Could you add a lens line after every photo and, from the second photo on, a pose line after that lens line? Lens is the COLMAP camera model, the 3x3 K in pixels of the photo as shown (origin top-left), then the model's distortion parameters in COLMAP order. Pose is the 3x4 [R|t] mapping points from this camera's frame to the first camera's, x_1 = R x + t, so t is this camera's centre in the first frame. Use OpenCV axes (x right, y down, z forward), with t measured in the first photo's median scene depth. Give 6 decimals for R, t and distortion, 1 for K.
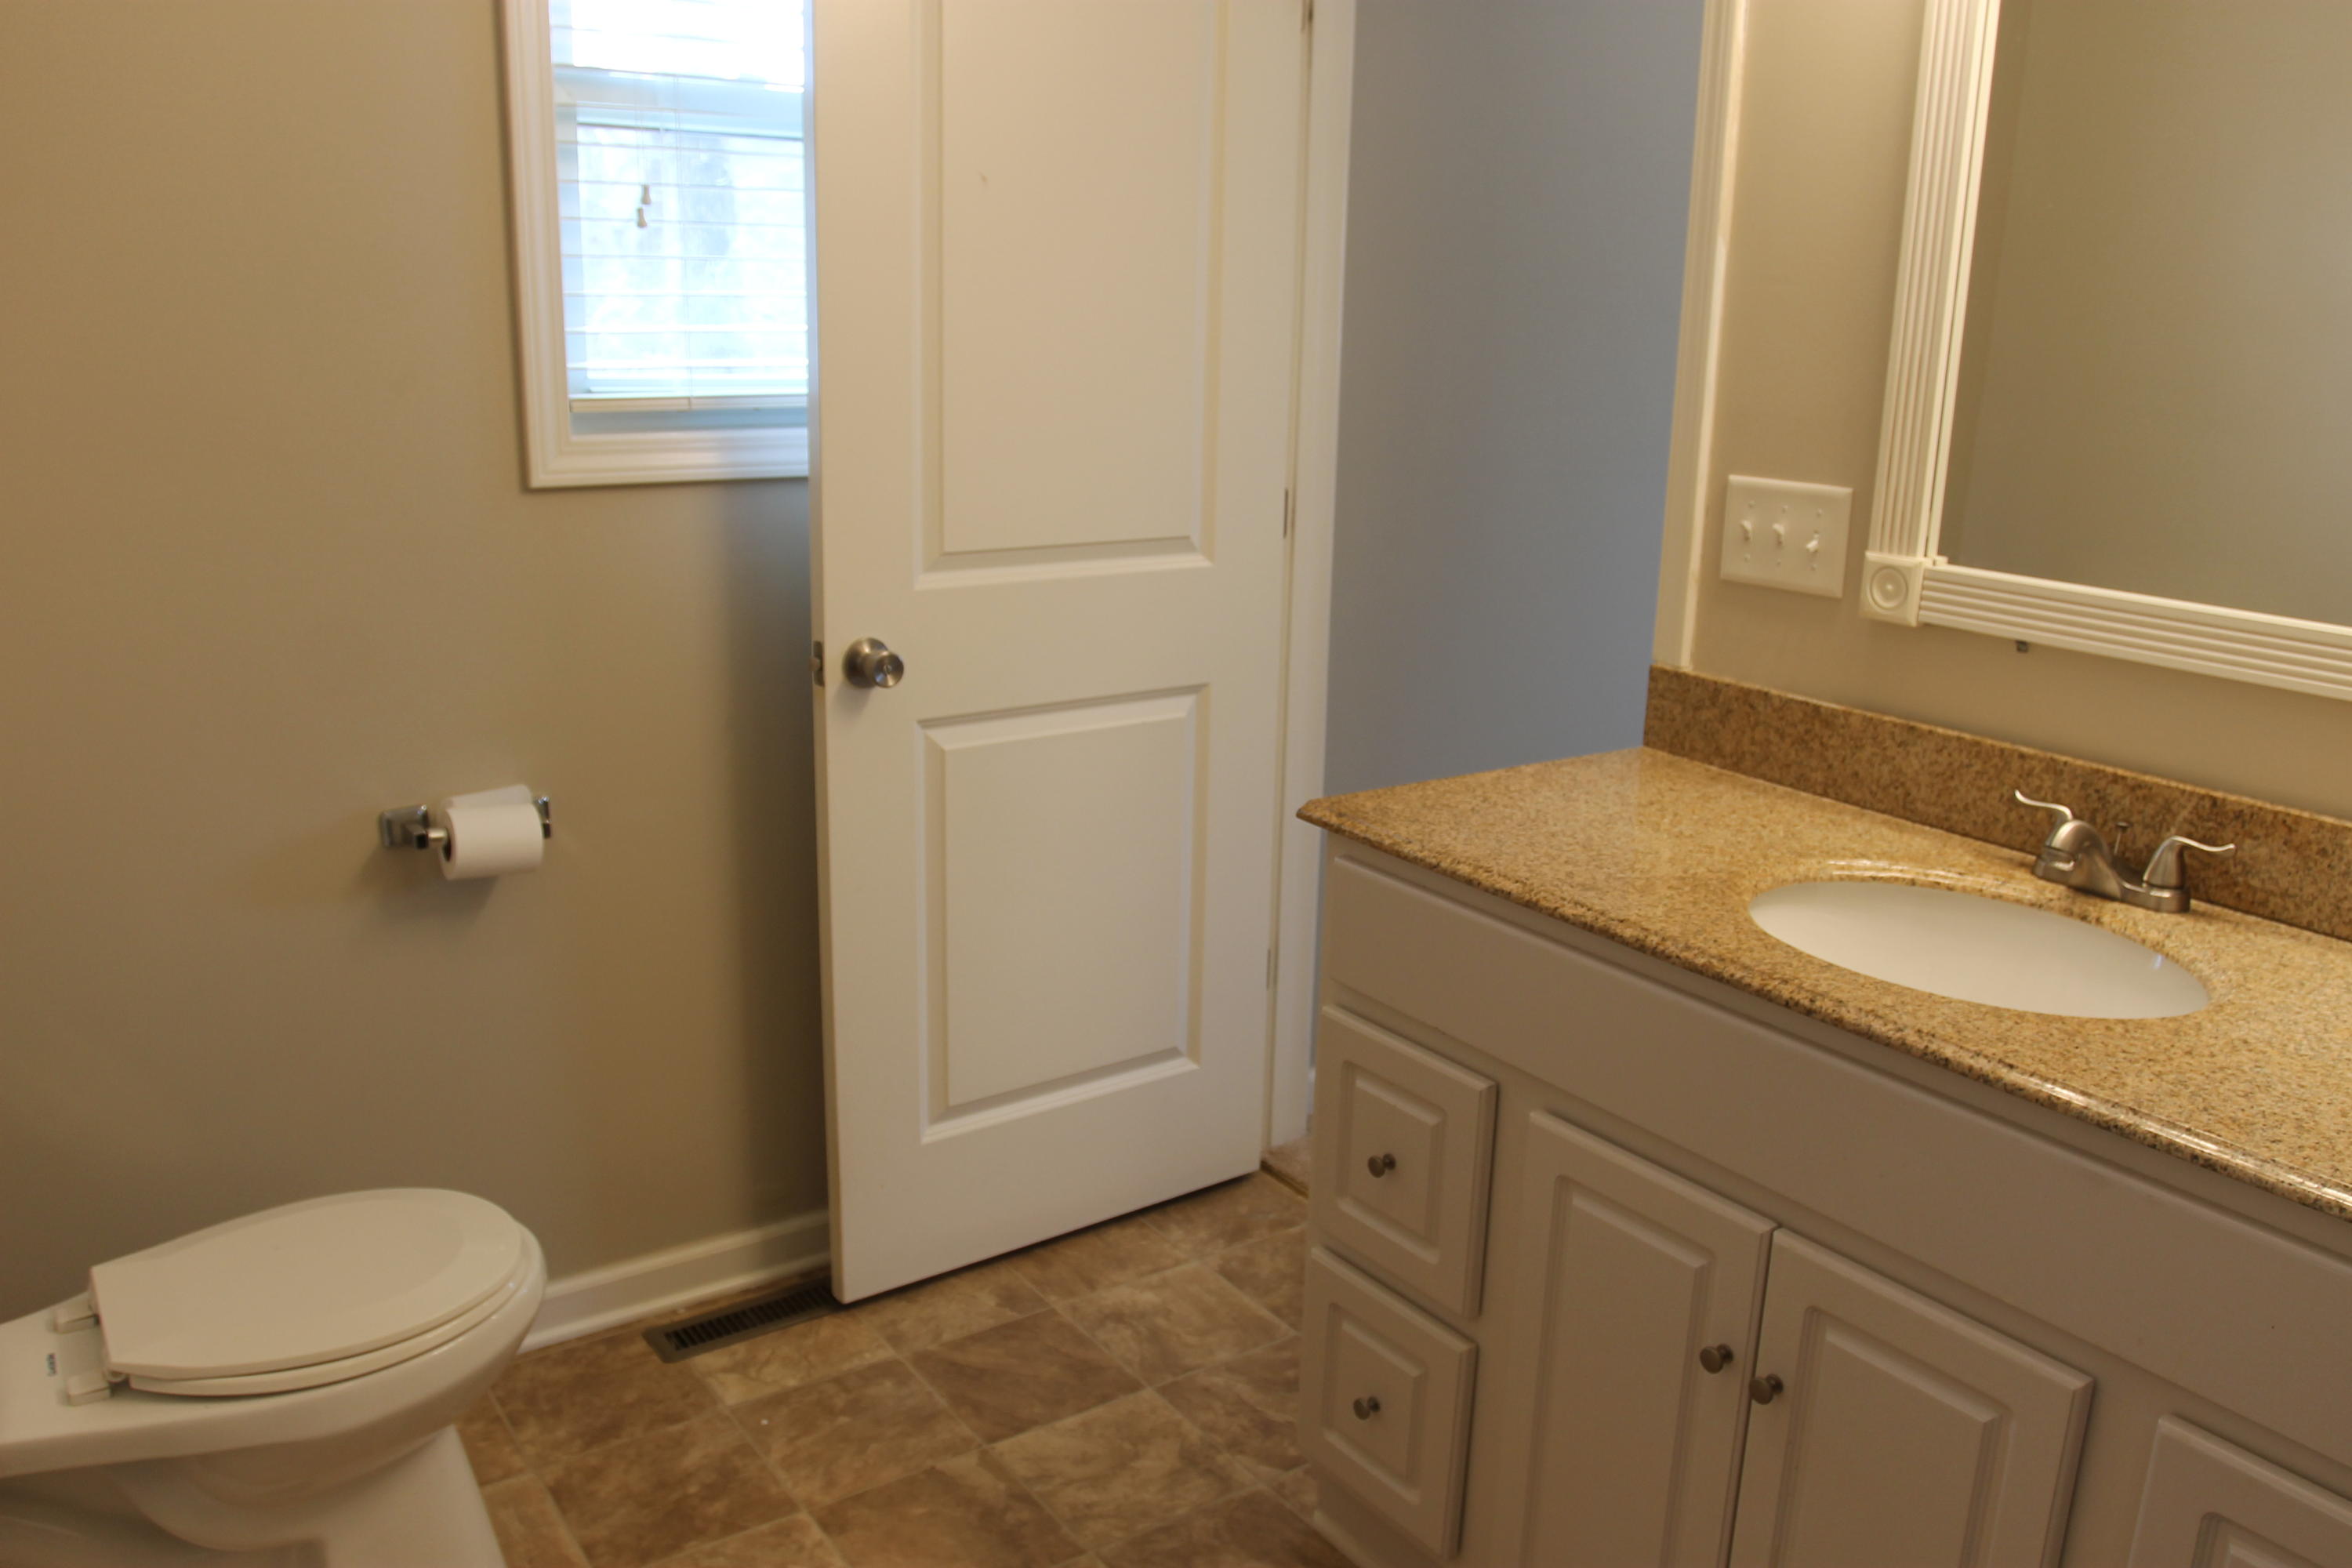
lens RADIAL K [[1876.8, 0, 1187.9], [0, 1876.8, 774.4], [0, 0, 1]] dist [-0.090831, 0.056974]
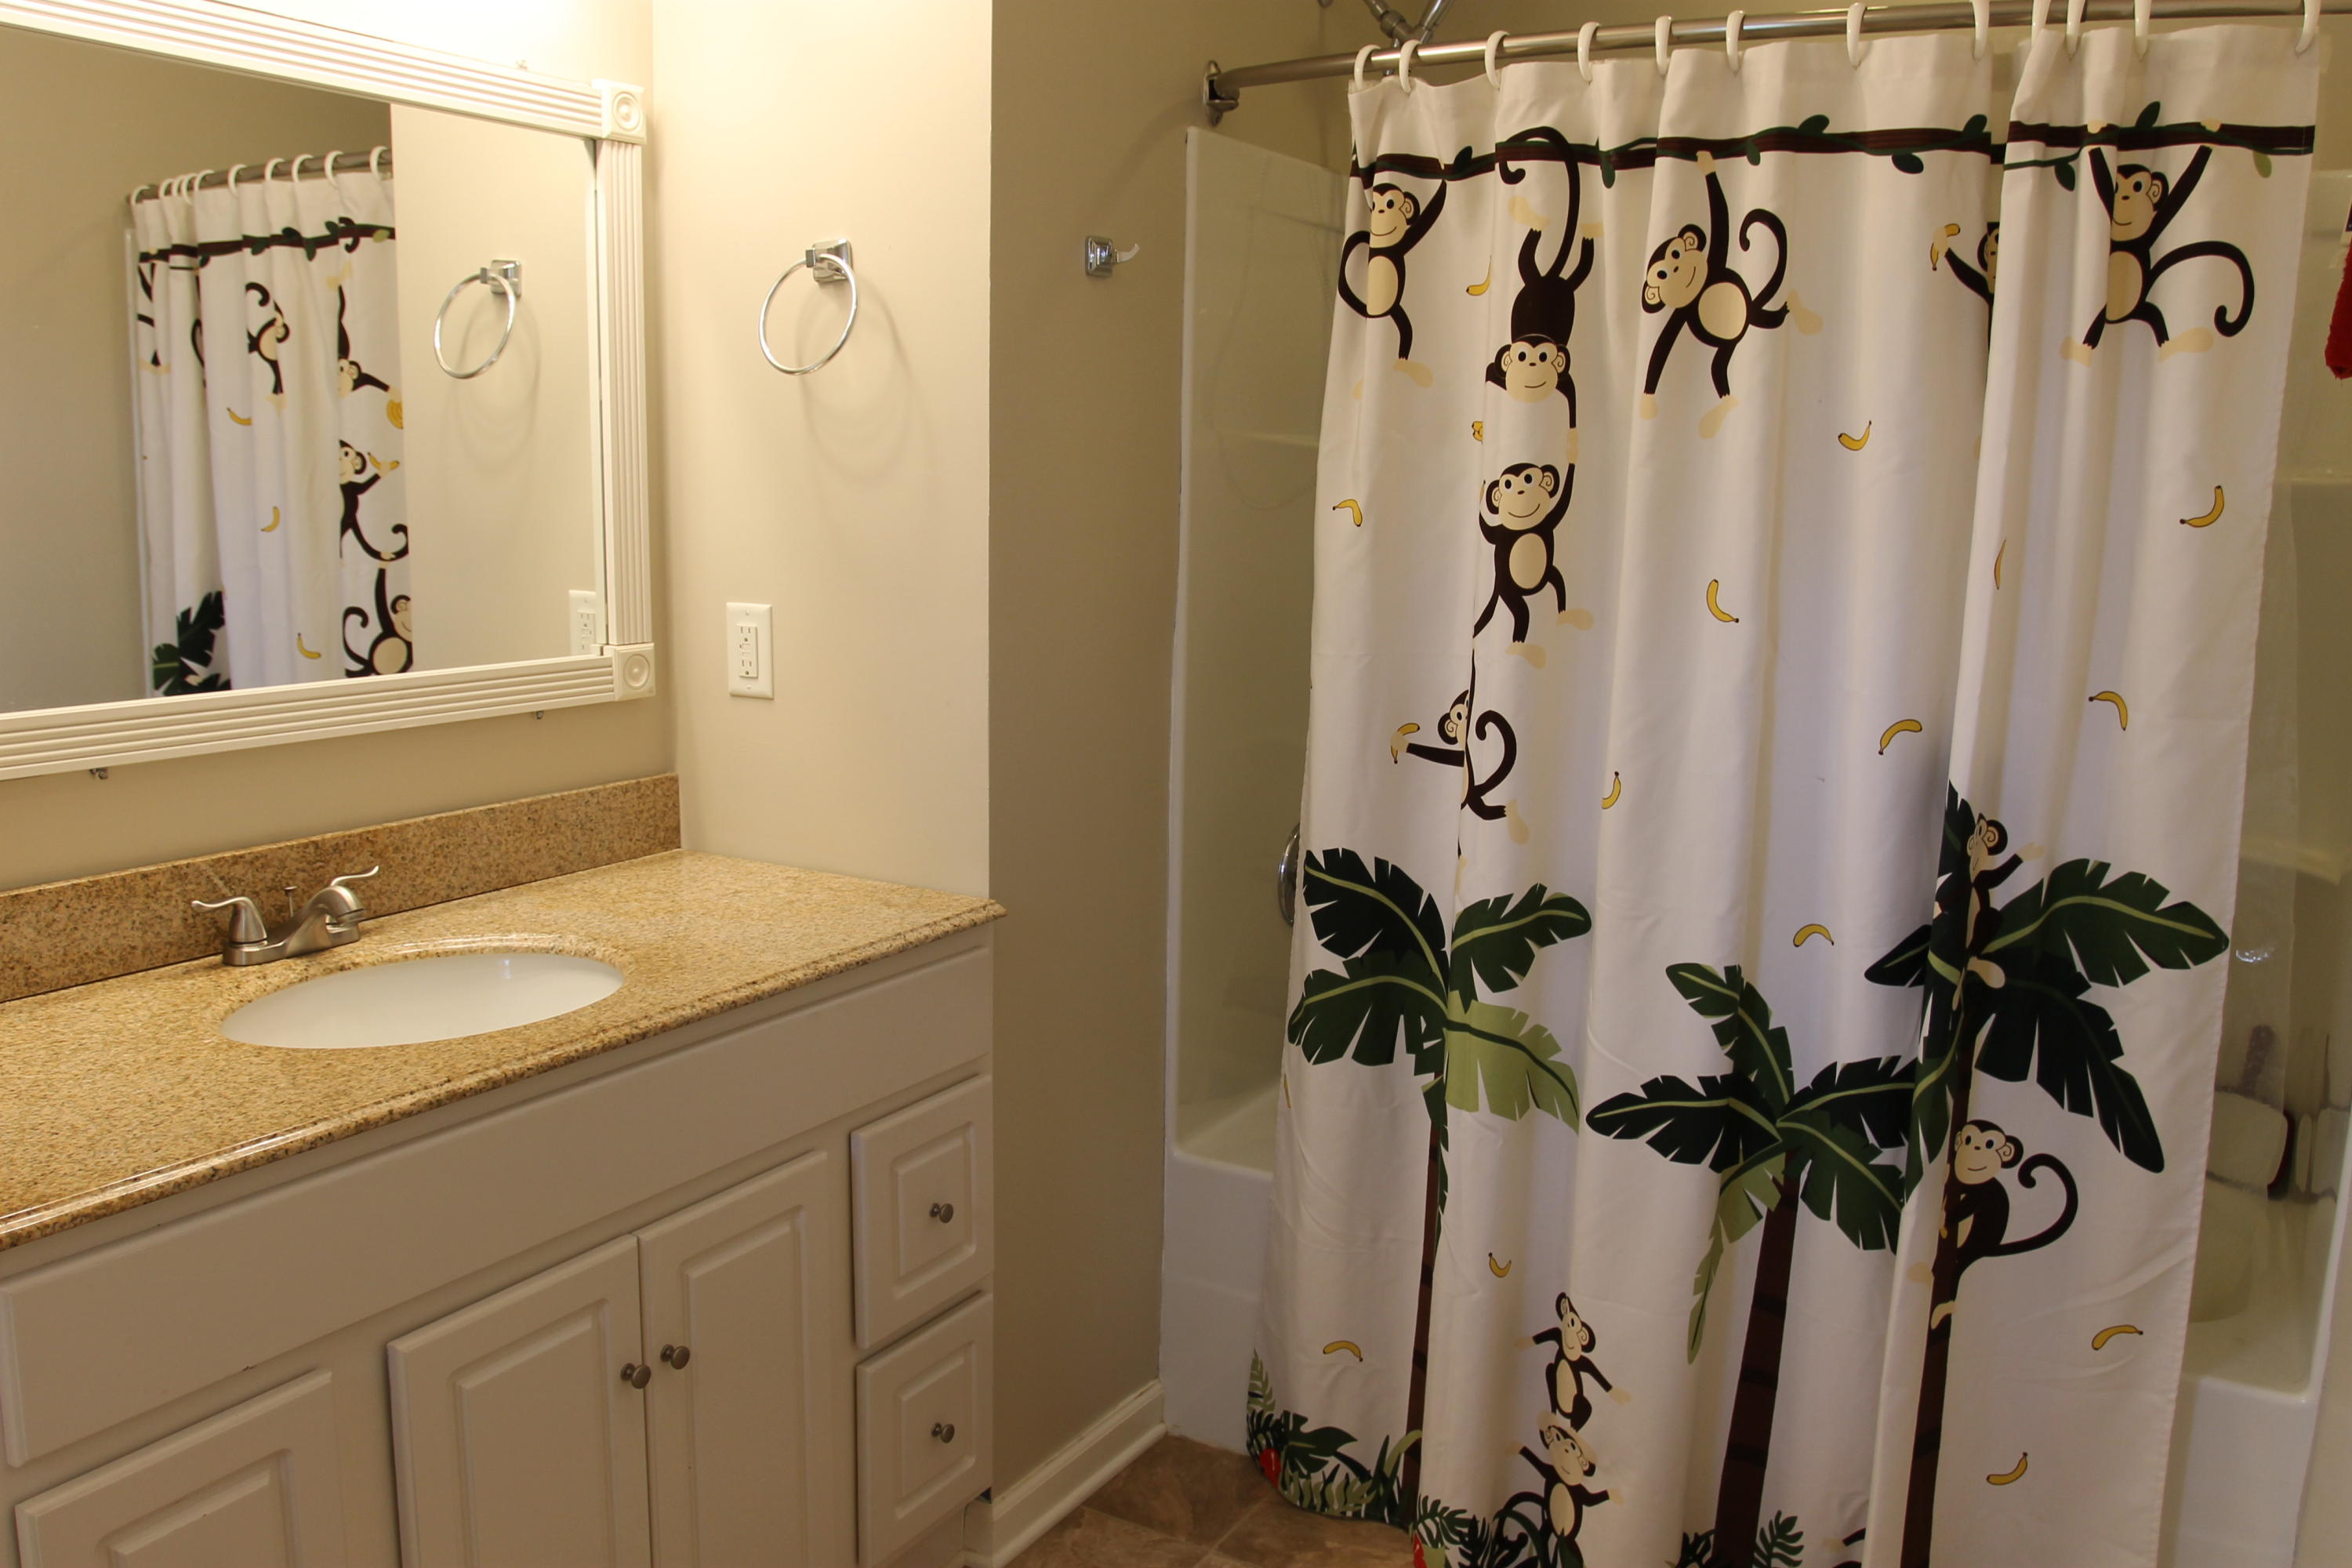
lens RADIAL K [[1876.8, 0, 1179.7], [0, 1876.8, 792.9], [0, 0, 1]] dist [-0.090831, 0.056974]
pose [[-0.419956, -0.193191, 0.886744, -0.703320], [0.192070, 0.936028, 0.294891, -0.254813], [-0.886987, 0.294158, -0.355984, 0.906829]]
